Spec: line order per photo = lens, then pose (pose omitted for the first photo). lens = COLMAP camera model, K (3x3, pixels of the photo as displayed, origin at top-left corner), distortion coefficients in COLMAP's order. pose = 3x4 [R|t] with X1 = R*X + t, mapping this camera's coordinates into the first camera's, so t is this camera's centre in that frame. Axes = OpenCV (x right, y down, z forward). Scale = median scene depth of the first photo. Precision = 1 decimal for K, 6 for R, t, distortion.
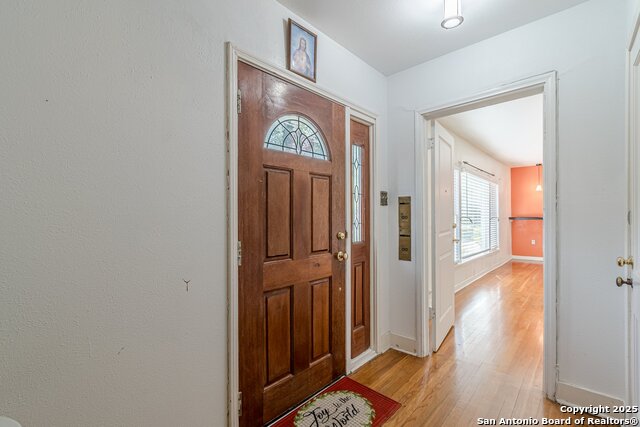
lens RADIAL K [[290.1, 0, 315.1], [0, 290.1, 212.8], [0, 0, 1]] dist [0.003170, 0.000323]
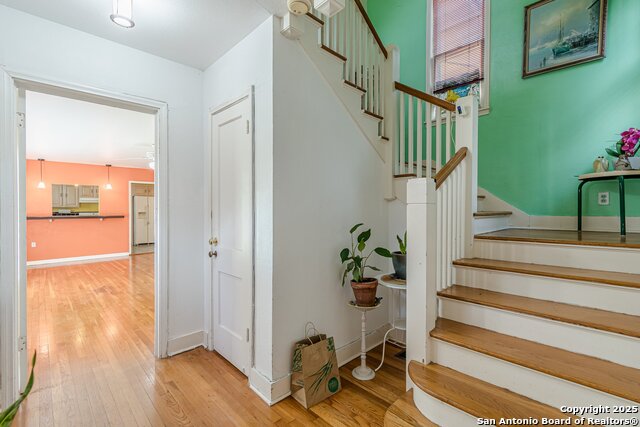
lens RADIAL K [[290.1, 0, 315.1], [0, 290.1, 212.8], [0, 0, 1]] dist [0.003170, 0.000323]
pose [[0.056082, -0.001817, 0.998425, -0.411604], [-0.001657, 0.999997, 0.001913, -0.000785], [-0.998425, -0.001762, 0.056079, 0.251103]]
